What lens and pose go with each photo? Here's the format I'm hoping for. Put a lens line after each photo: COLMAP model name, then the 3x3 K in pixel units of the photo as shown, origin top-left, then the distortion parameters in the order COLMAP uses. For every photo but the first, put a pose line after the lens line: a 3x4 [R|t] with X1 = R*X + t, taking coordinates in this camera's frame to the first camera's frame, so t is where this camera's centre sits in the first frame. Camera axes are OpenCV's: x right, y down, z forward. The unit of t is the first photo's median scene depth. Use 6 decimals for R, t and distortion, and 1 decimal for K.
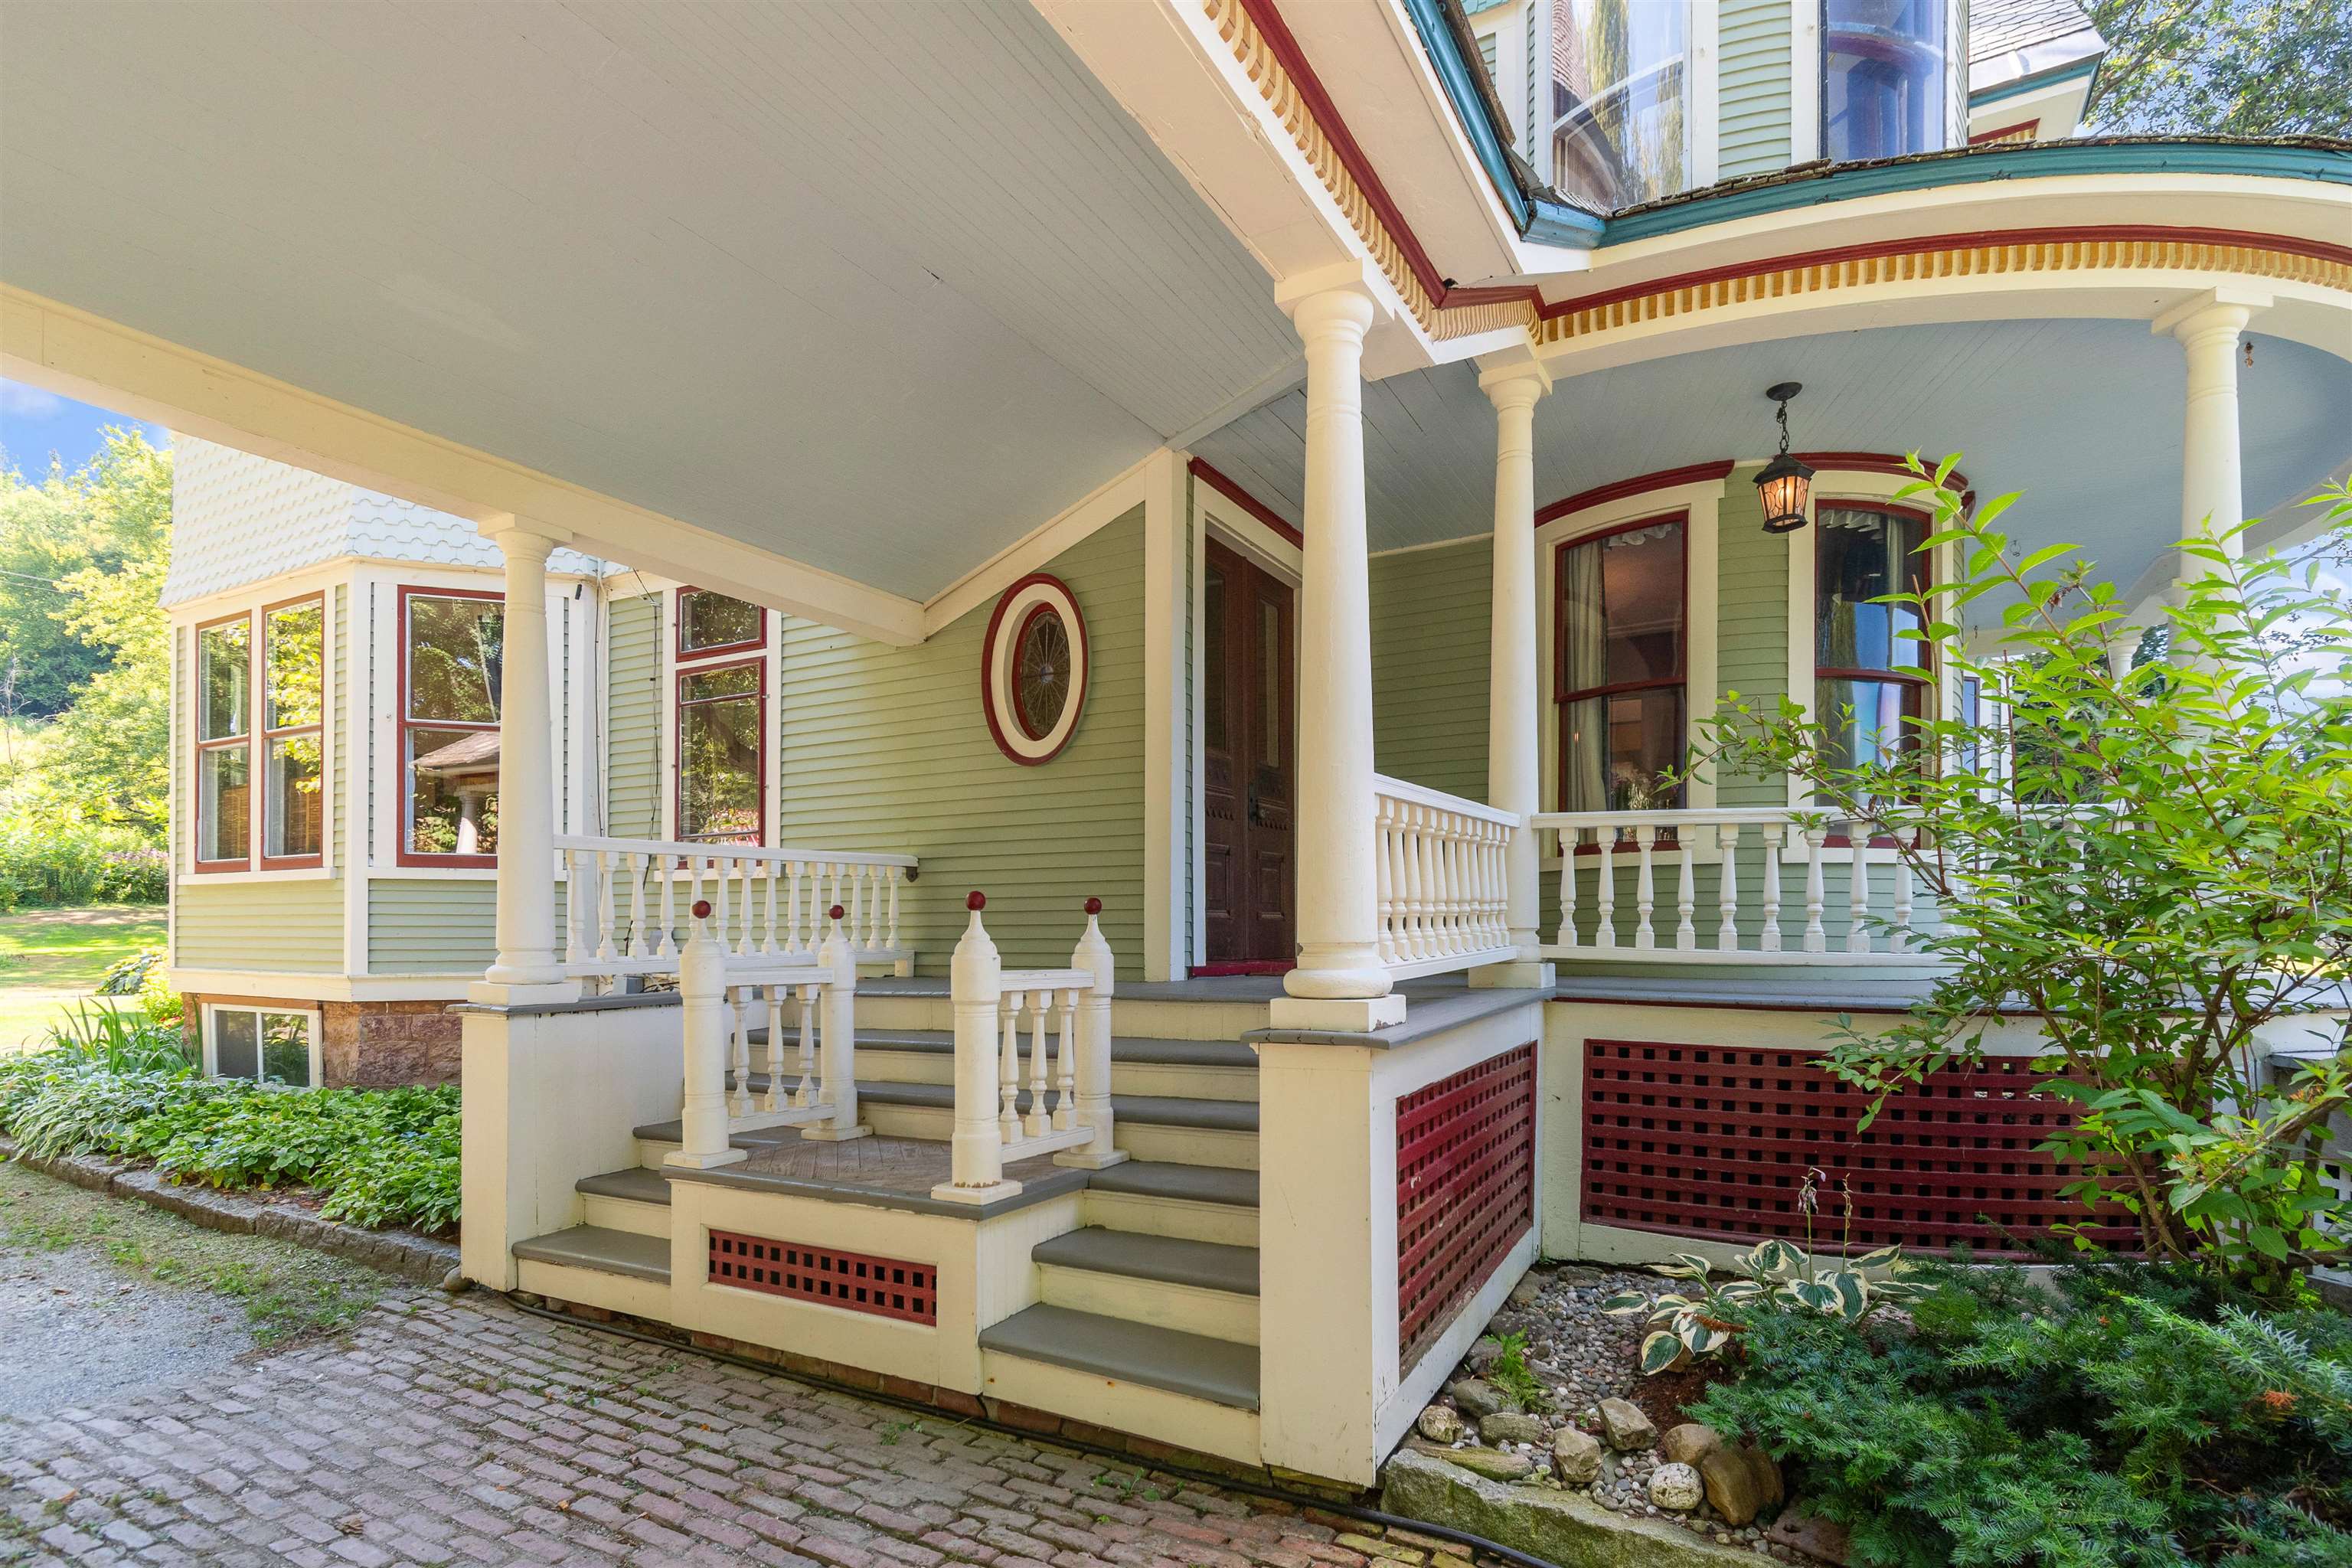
lens RADIAL K [[1173.8, 0, 1178.1], [0, 1173.8, 910.8], [0, 0, 1]] dist [-0.000708, 0.000008]
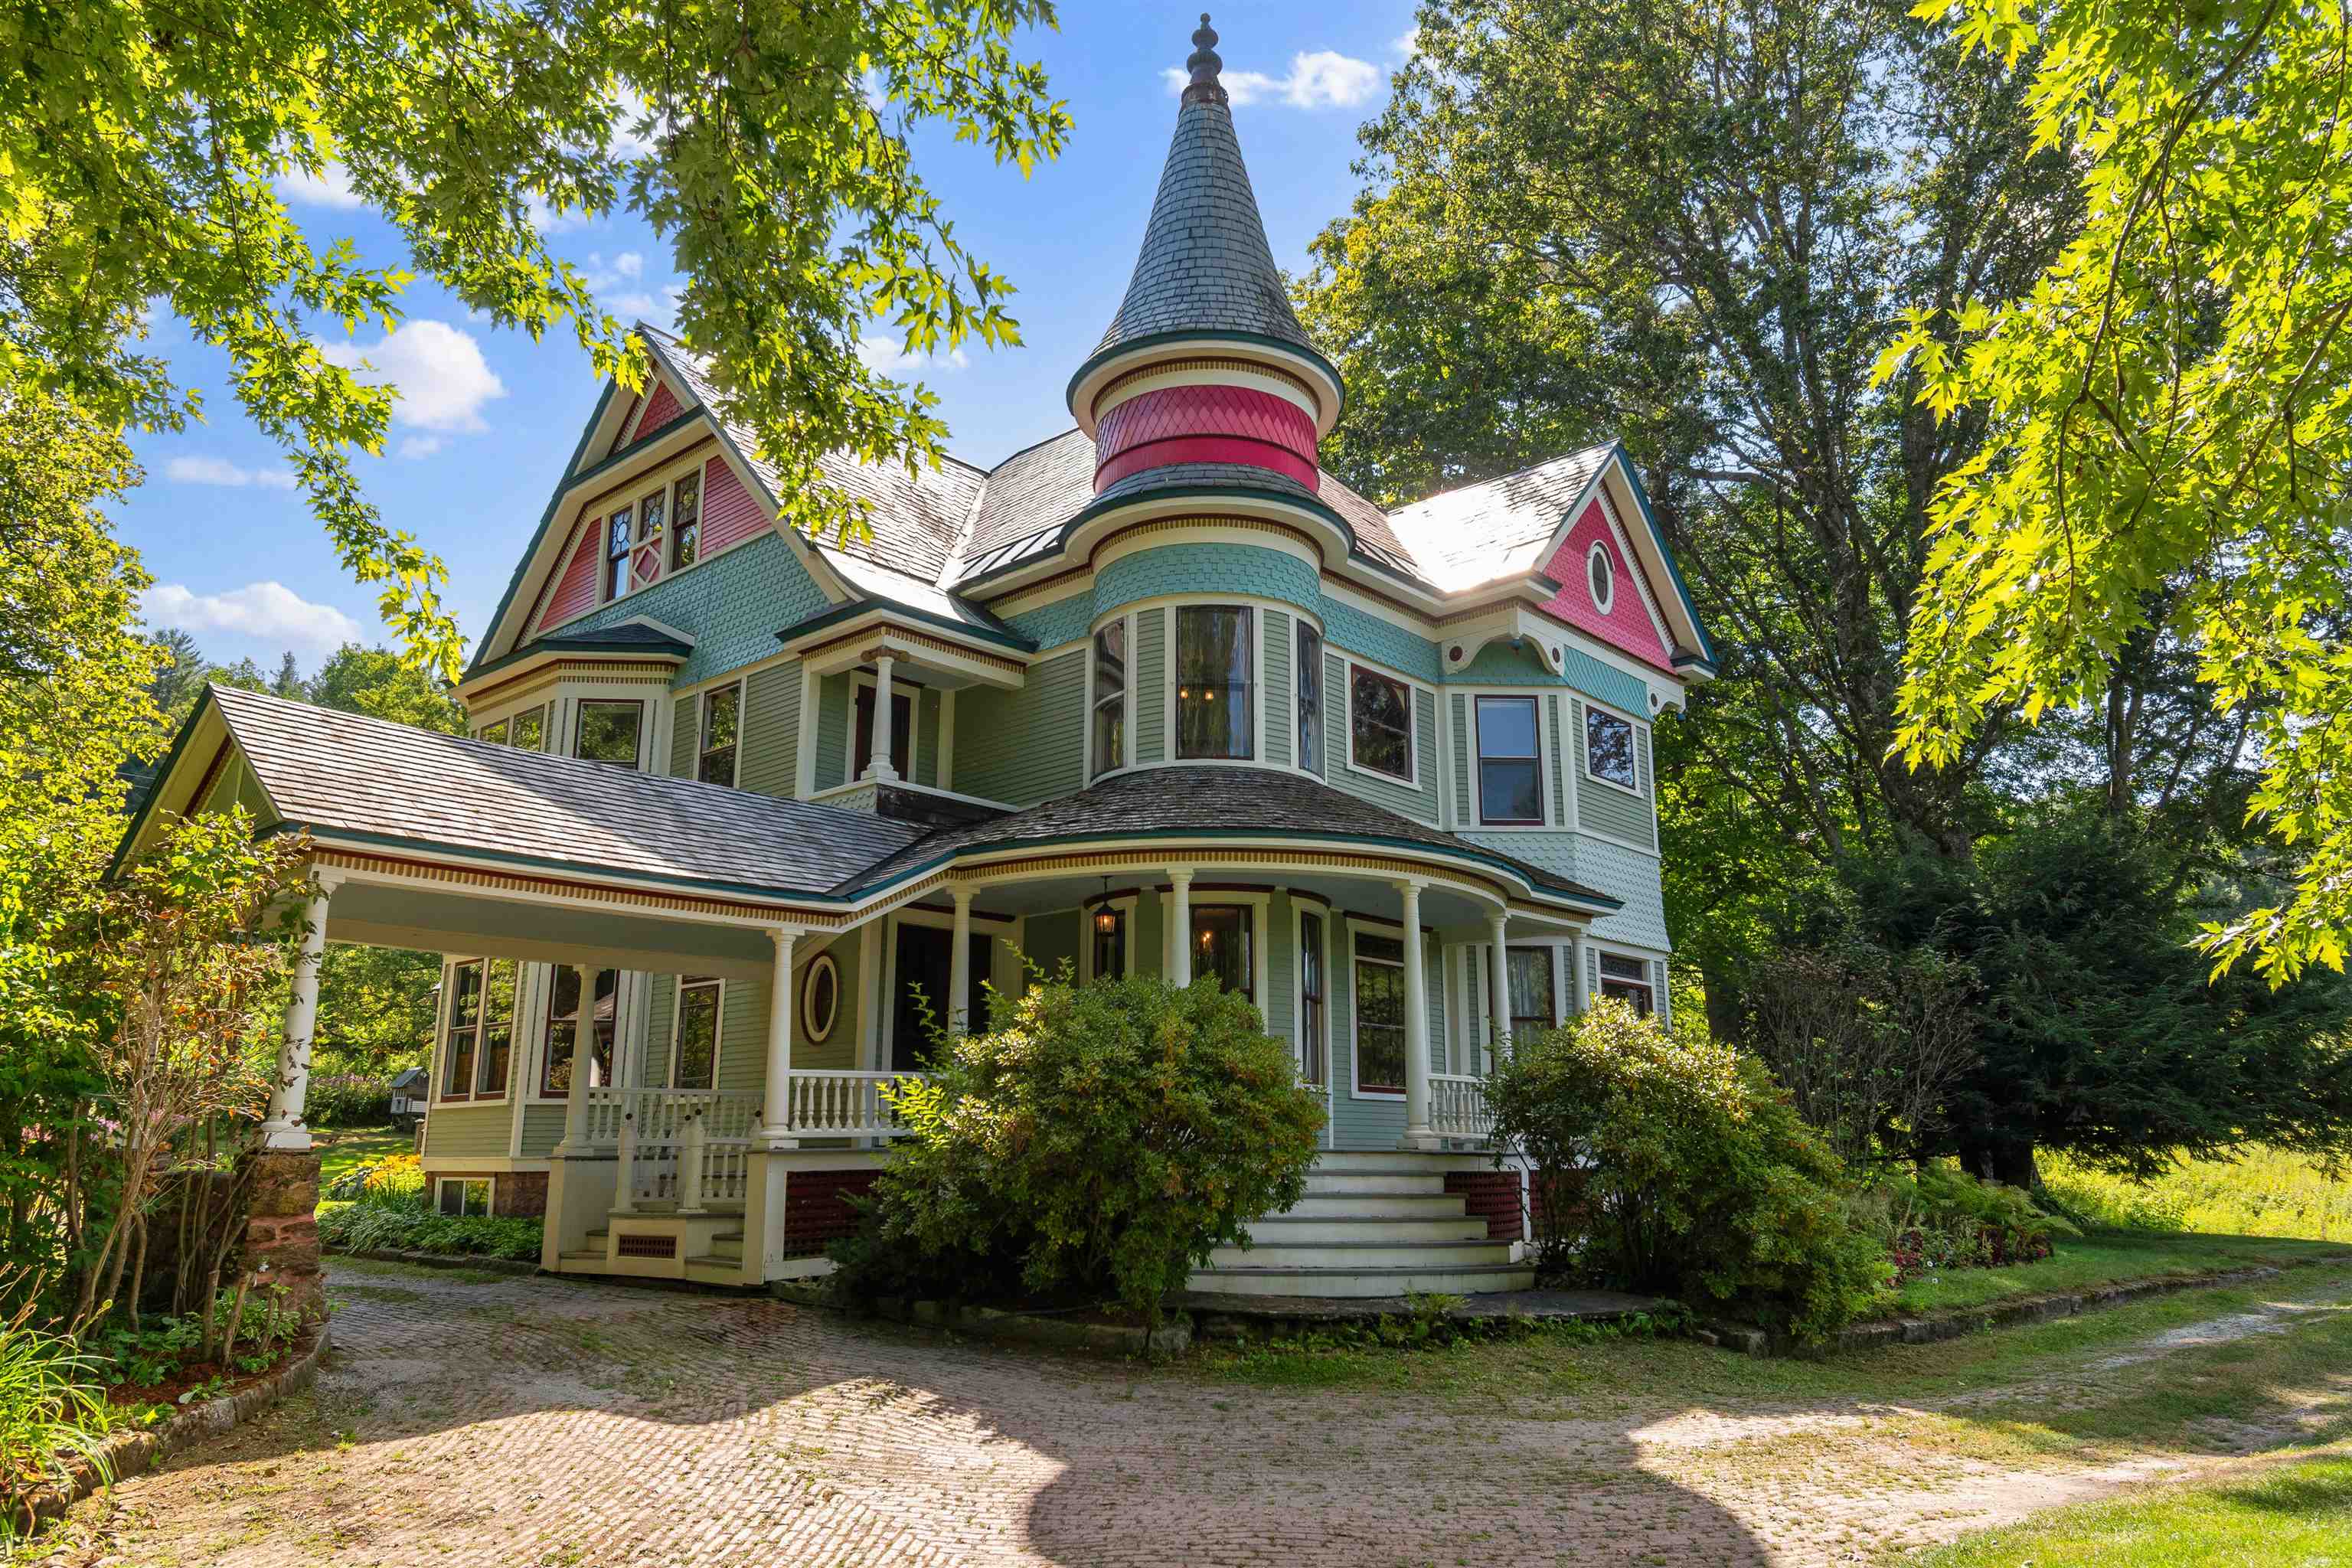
lens RADIAL K [[1619.4, 0, 1165.2], [0, 1619.4, 764.8], [0, 0, 1]] dist [0.046900, 0.002982]
pose [[0.970051, -0.050188, -0.237662, 1.170699], [-0.004829, 0.974245, -0.225442, 0.033873], [0.242855, 0.219838, 0.944824, -1.653079]]
